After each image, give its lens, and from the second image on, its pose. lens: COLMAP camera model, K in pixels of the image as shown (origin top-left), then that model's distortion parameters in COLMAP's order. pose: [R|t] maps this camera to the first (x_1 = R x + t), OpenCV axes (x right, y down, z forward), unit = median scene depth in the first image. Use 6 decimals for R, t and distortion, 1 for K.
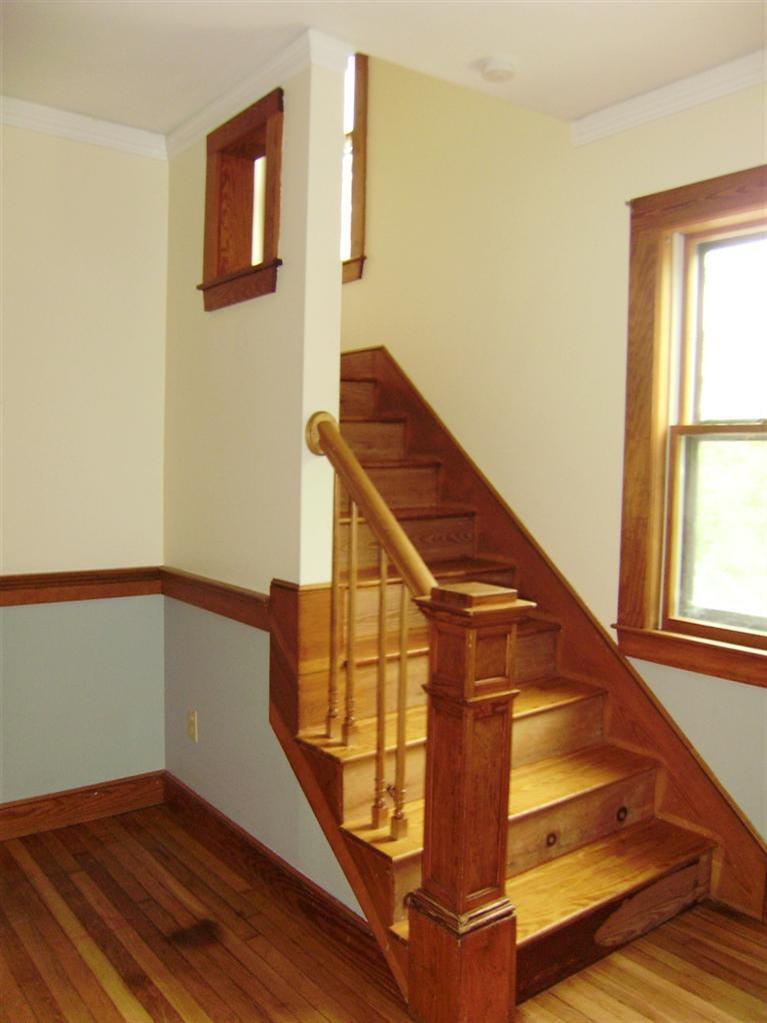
lens RADIAL K [[862.9, 0, 383.5], [0, 862.9, 511.5], [0, 0, 1]] dist [-0.078096, 0.013349]
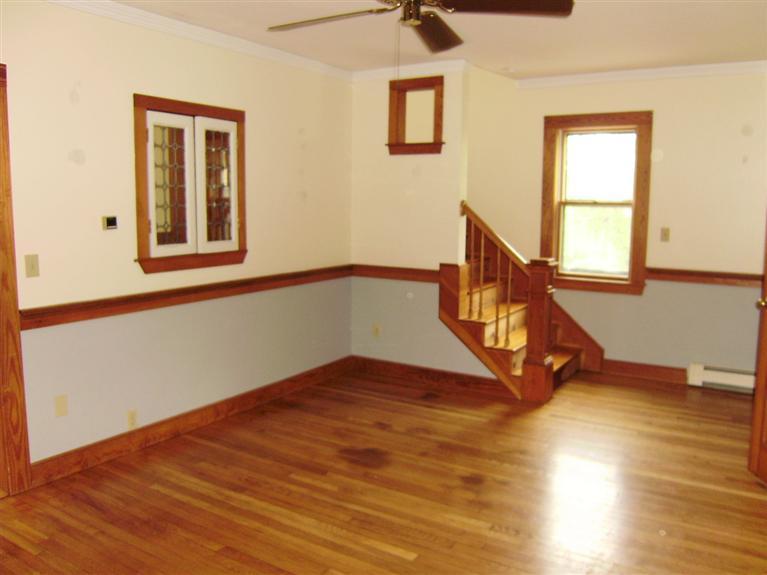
lens RADIAL K [[646.9, 0, 383.5], [0, 646.9, 287.5], [0, 0, 1]] dist [-0.078096, 0.013349]
pose [[0.936533, -0.059112, 0.345560, -0.960484], [0.034849, 0.996498, 0.076014, -0.003161], [-0.348843, -0.059148, 0.935313, -0.773799]]
